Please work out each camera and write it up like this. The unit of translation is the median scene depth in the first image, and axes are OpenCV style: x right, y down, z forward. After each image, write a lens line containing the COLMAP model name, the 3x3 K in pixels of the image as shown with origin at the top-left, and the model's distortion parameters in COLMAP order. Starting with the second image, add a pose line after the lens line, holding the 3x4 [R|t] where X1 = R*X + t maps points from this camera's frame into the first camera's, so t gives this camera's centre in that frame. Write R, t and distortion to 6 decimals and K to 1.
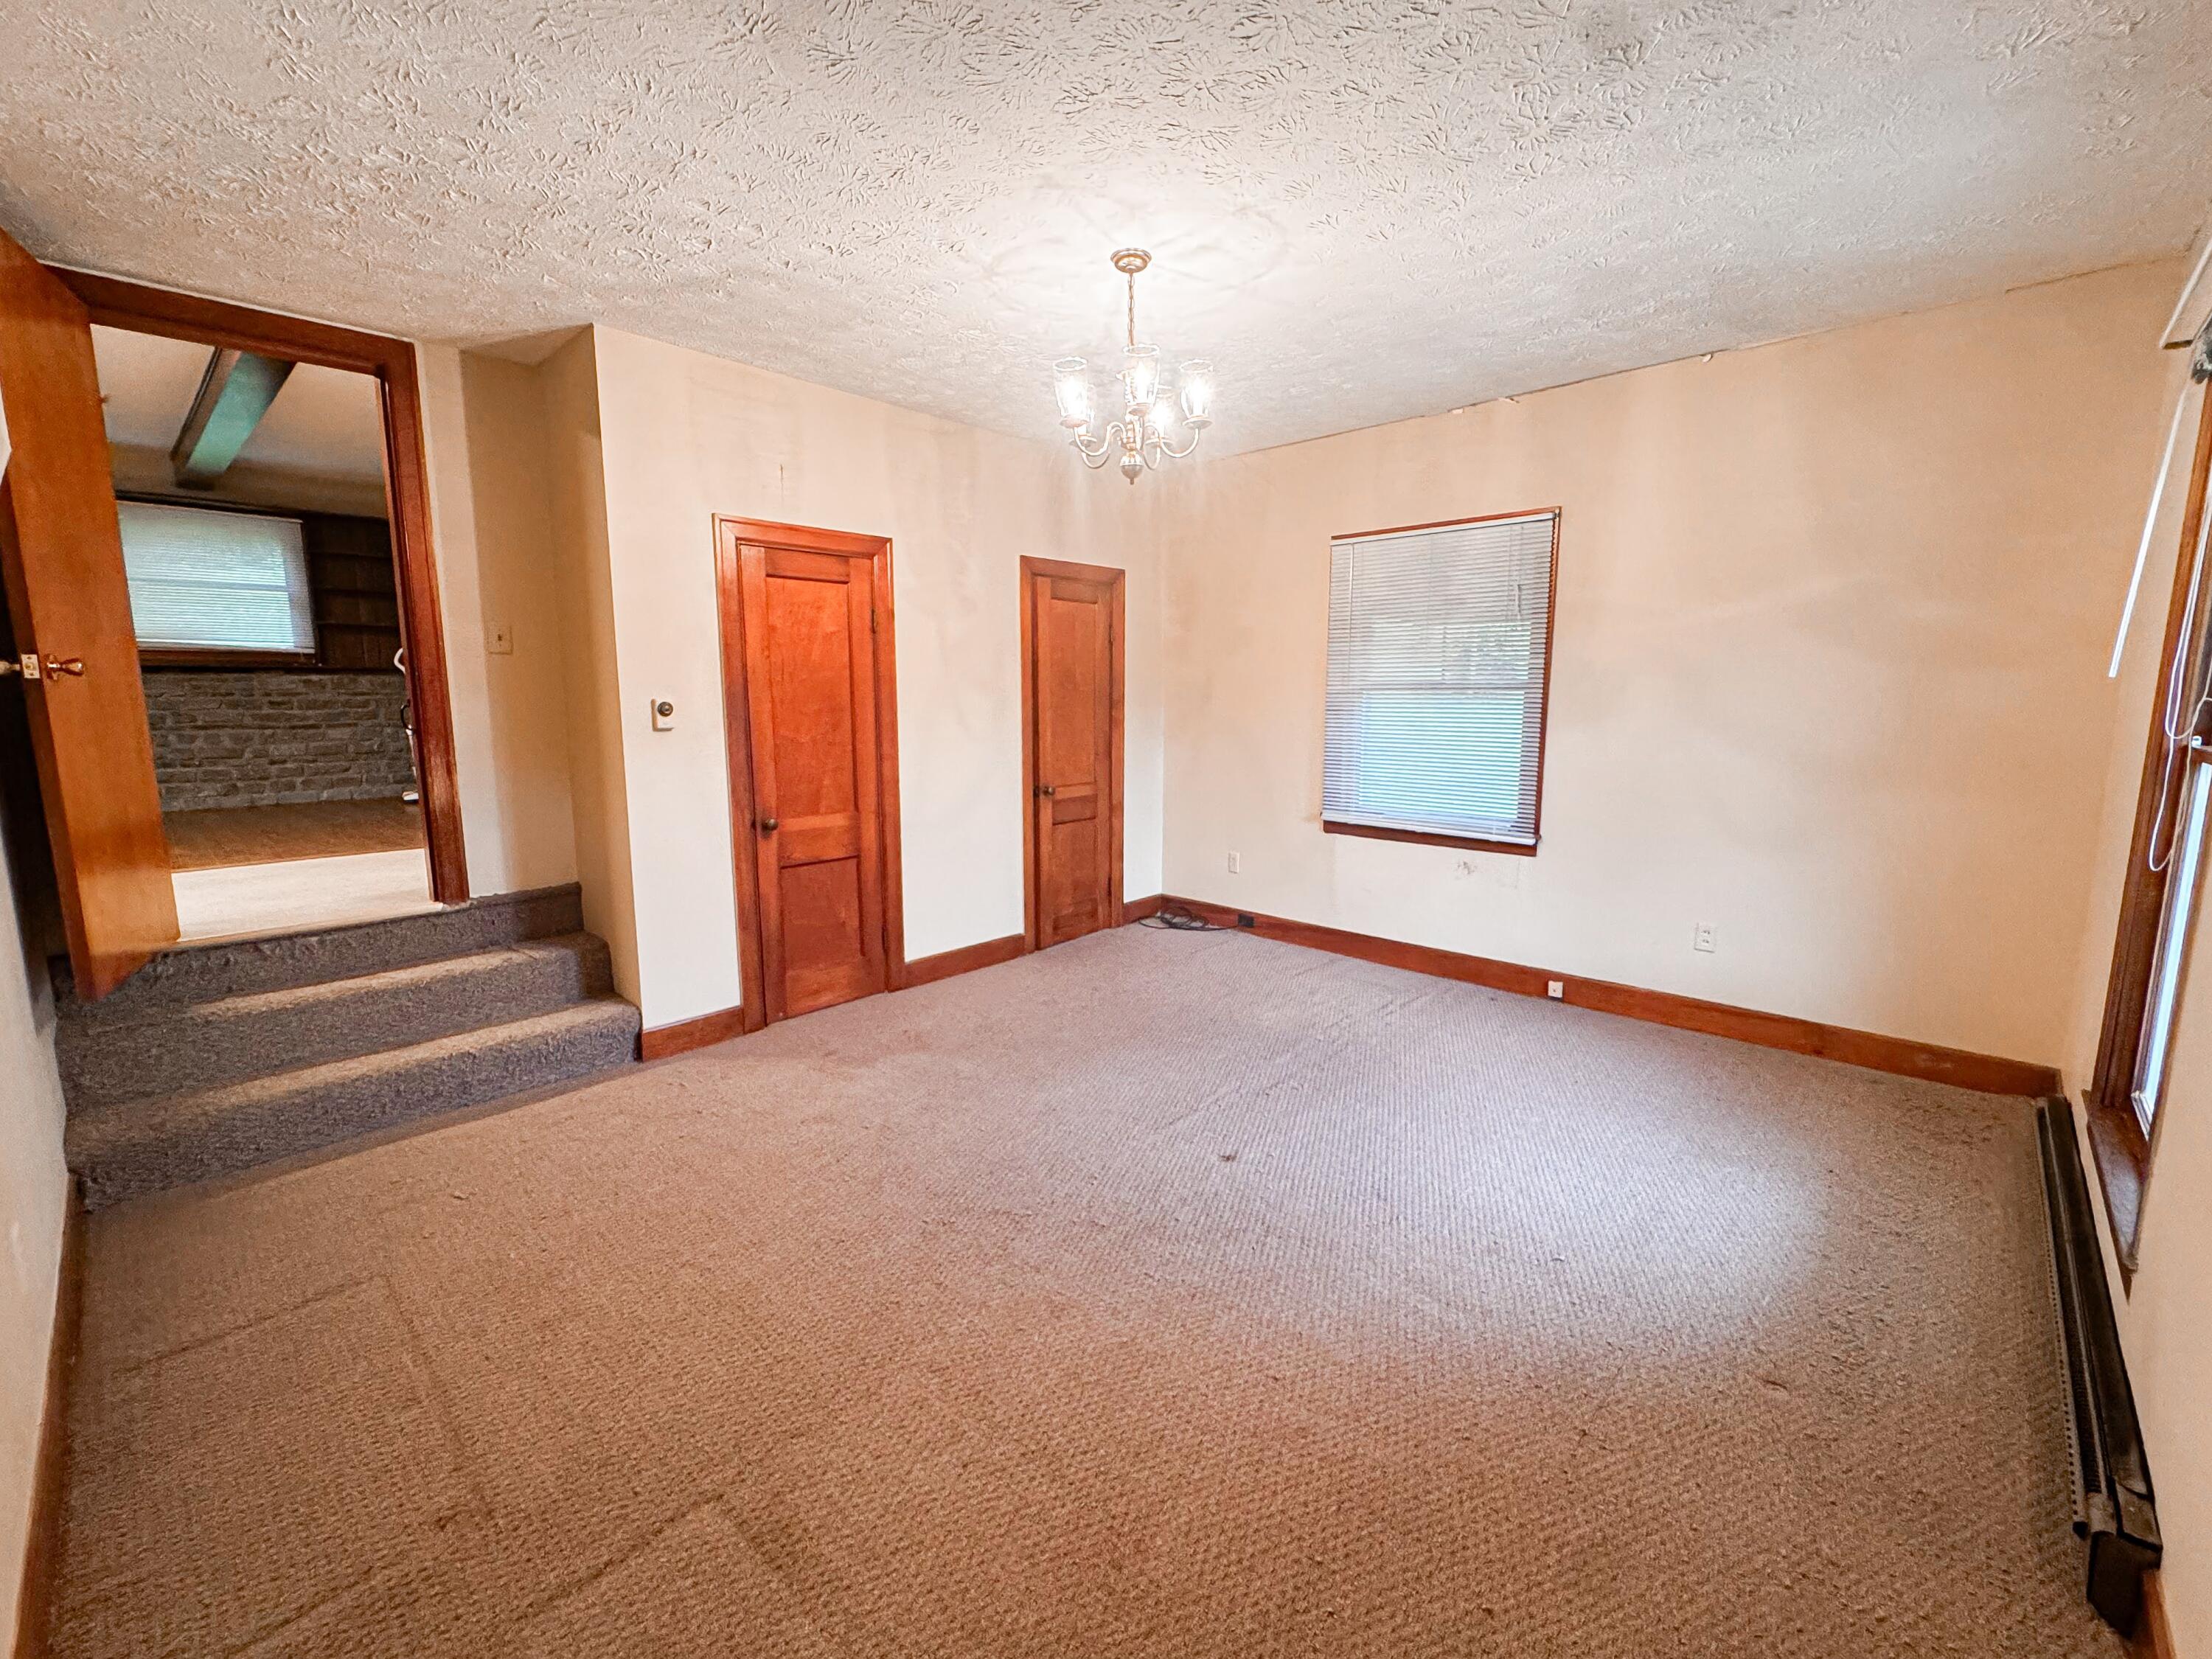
lens RADIAL K [[911.1, 0, 1077.9], [0, 911.1, 812.7], [0, 0, 1]] dist [-0.004464, 0.001022]
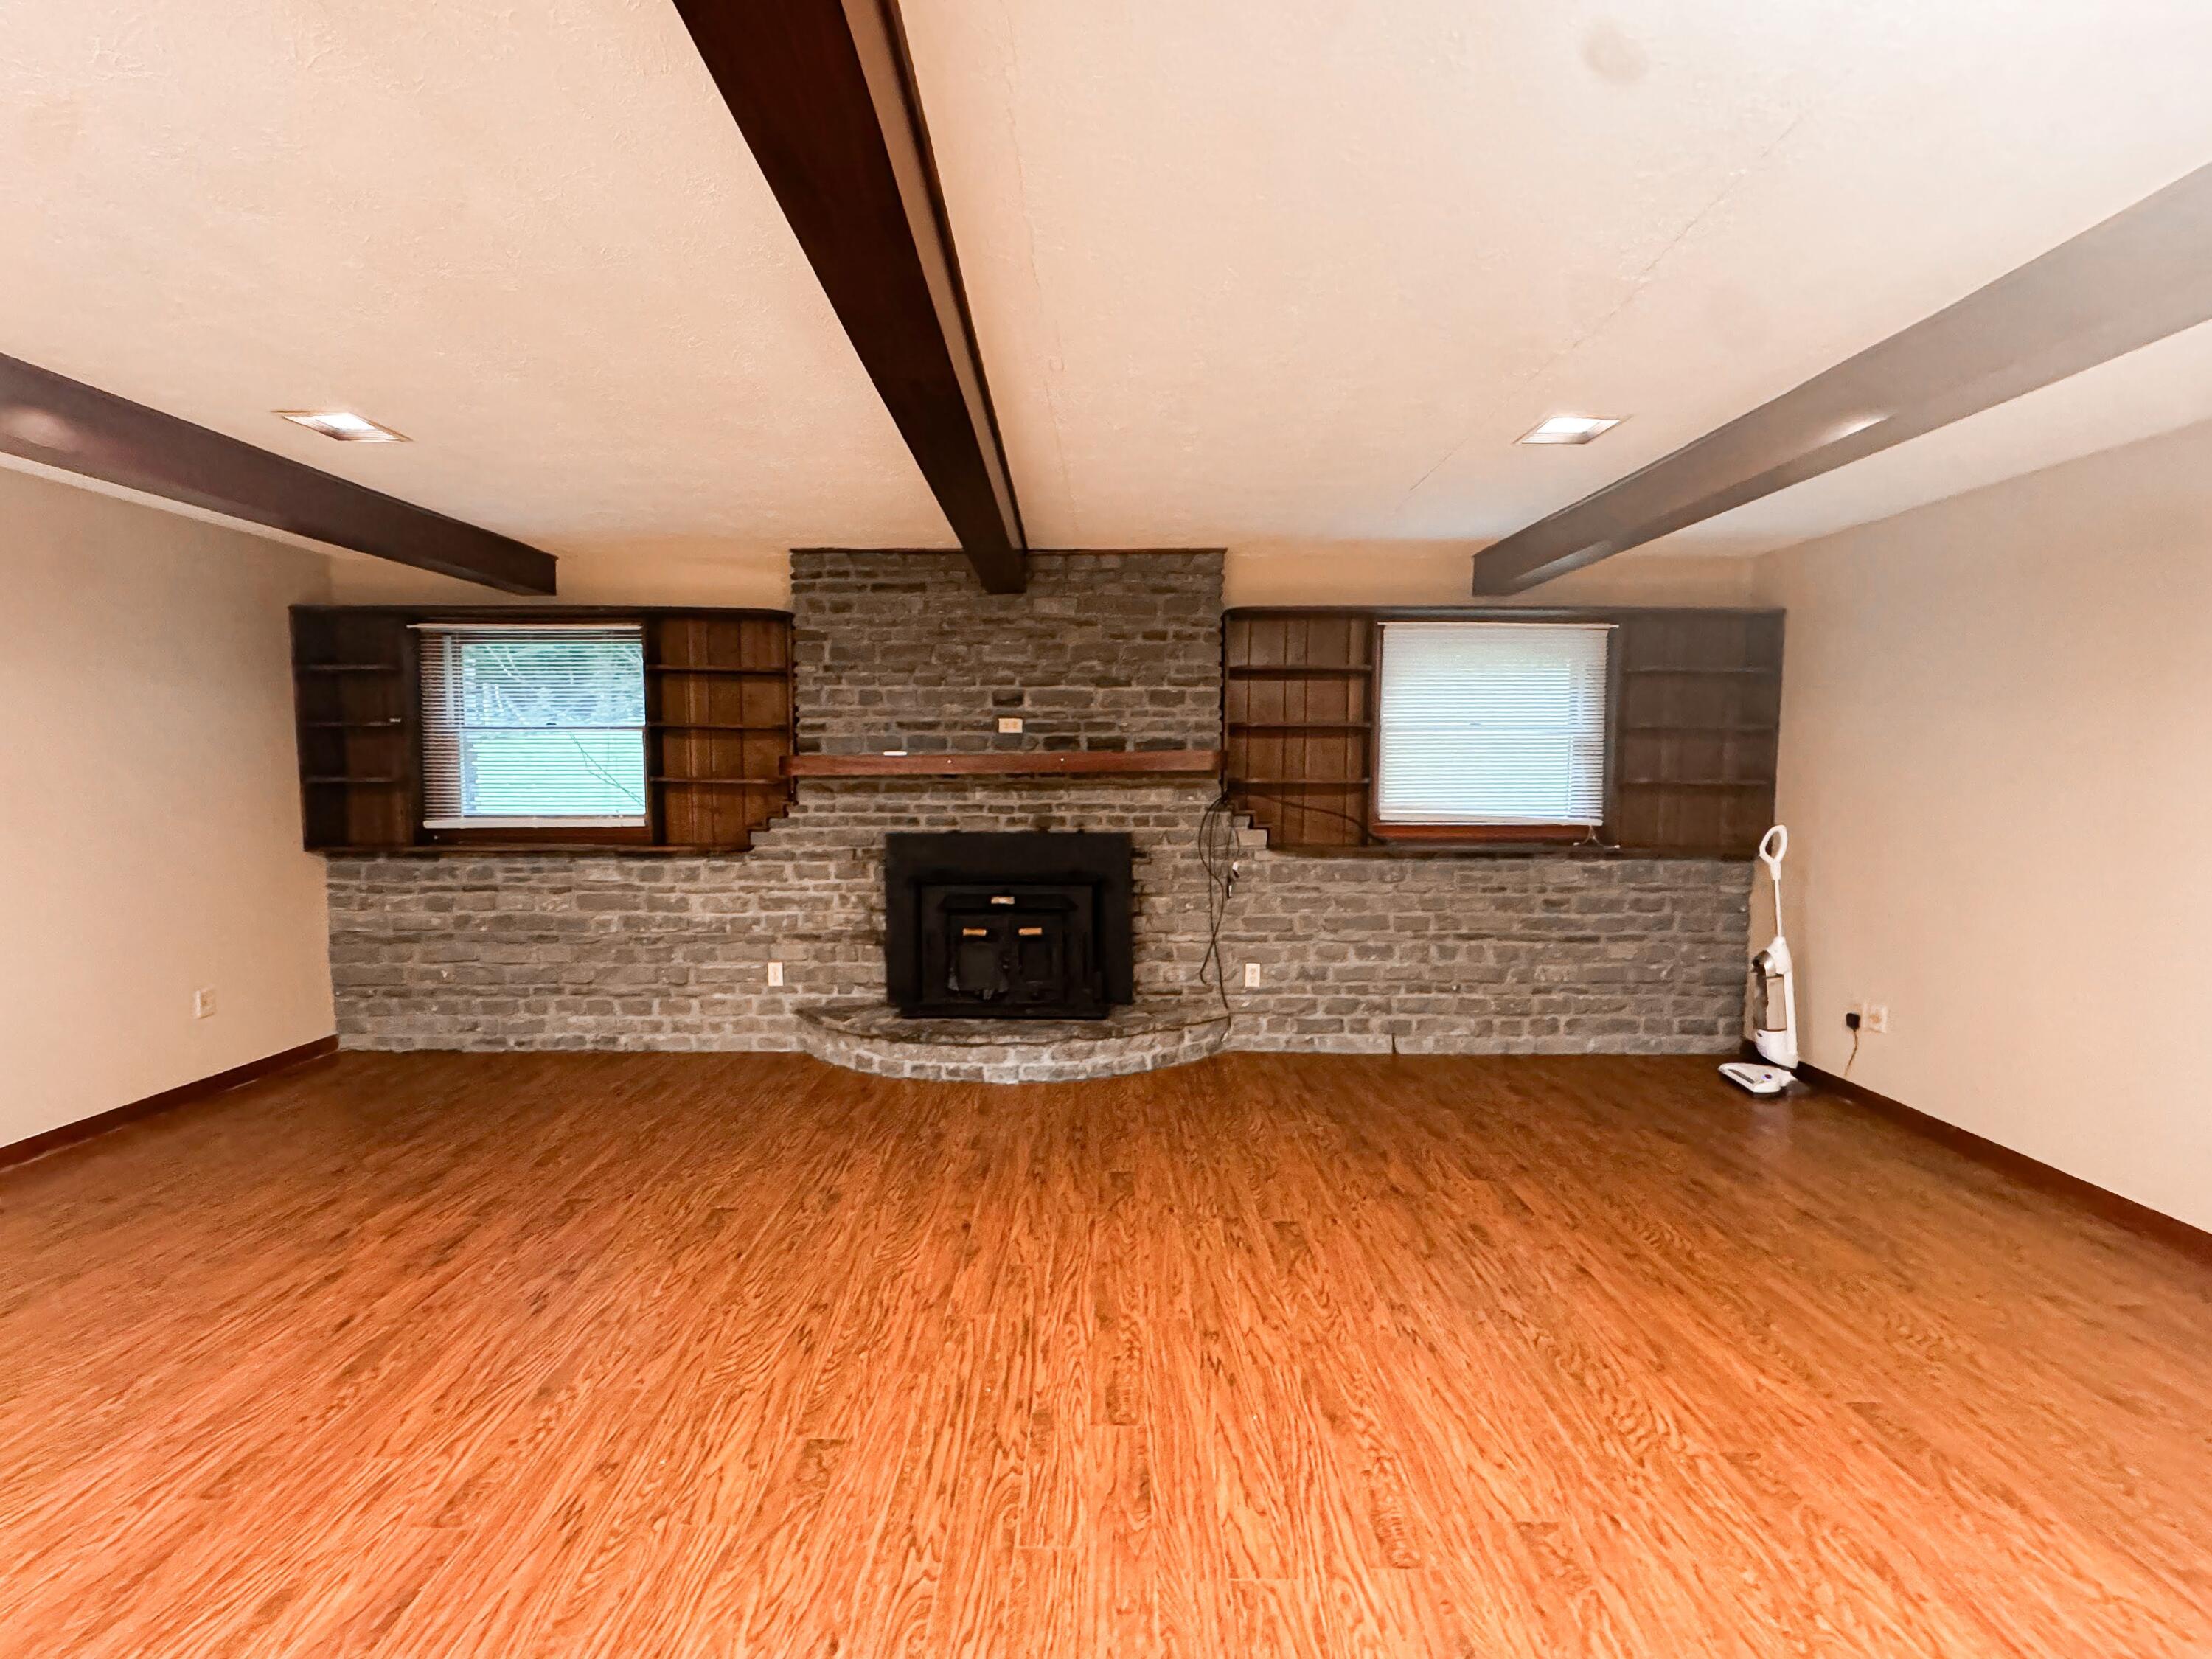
lens RADIAL K [[911.1, 0, 1102.7], [0, 911.1, 829.4], [0, 0, 1]] dist [-0.004464, 0.001022]
pose [[0.687097, 0.053519, -0.724592, -0.624833], [-0.098951, 0.994884, -0.020348, -0.126821], [0.719796, 0.085680, 0.688878, 0.303108]]
